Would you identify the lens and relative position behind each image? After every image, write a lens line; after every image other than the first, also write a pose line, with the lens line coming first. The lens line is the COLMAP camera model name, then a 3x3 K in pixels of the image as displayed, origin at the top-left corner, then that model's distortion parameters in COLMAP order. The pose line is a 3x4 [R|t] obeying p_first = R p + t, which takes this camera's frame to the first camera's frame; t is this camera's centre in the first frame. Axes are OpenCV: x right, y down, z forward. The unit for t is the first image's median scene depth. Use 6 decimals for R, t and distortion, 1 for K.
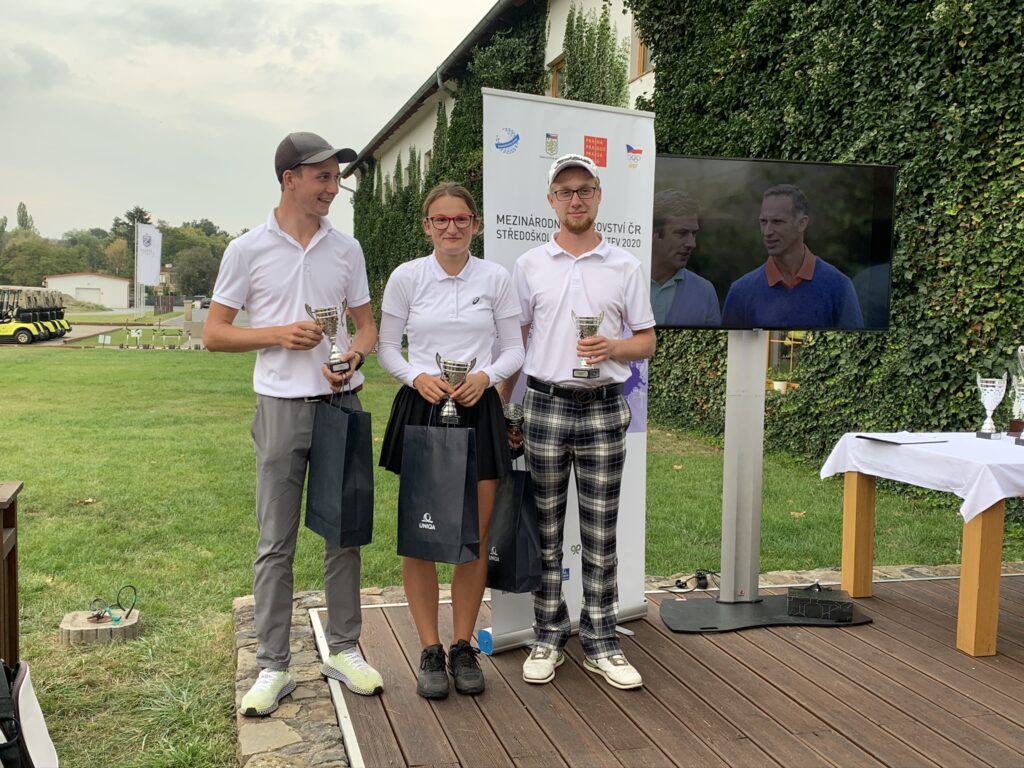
lens RADIAL K [[1010.5, 0, 510.1], [0, 1010.5, 382.2], [0, 0, 1]] dist [0.005354, 0.000000]
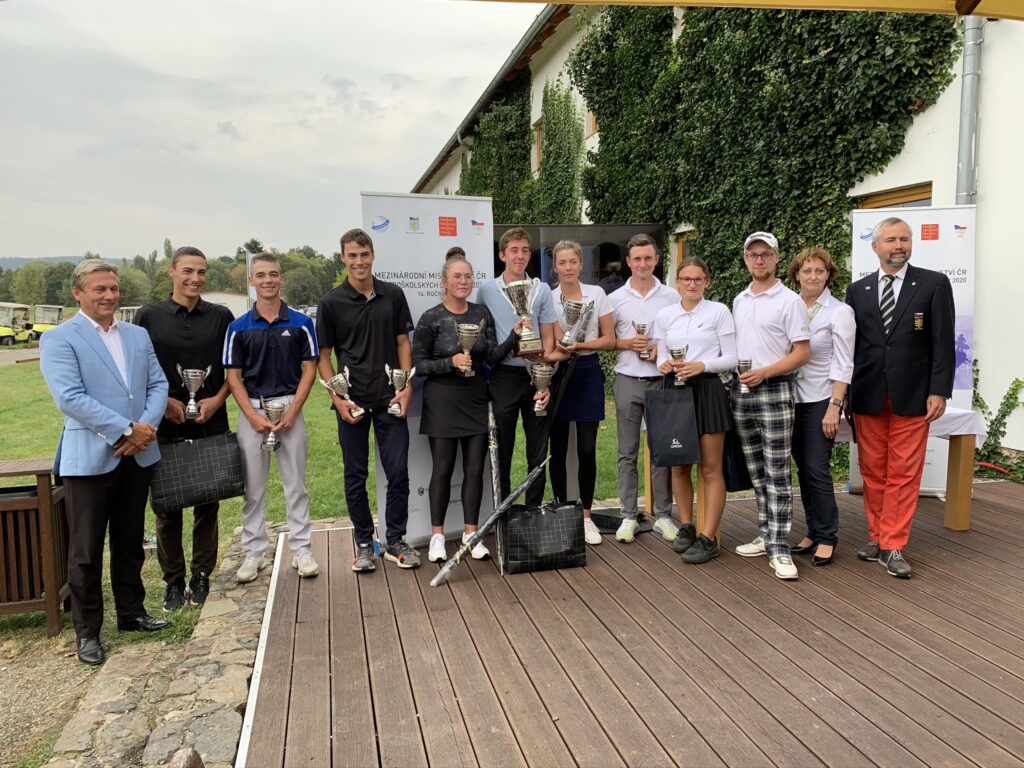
lens RADIAL K [[784.2, 0, 514.2], [0, 784.2, 383.1], [0, 0, 1]] dist [0.005967, -0.006040]
pose [[0.998505, -0.036146, -0.041005, 0.097001], [0.037192, 0.998995, 0.025035, -0.008337], [0.040059, -0.026522, 0.998845, -0.075707]]
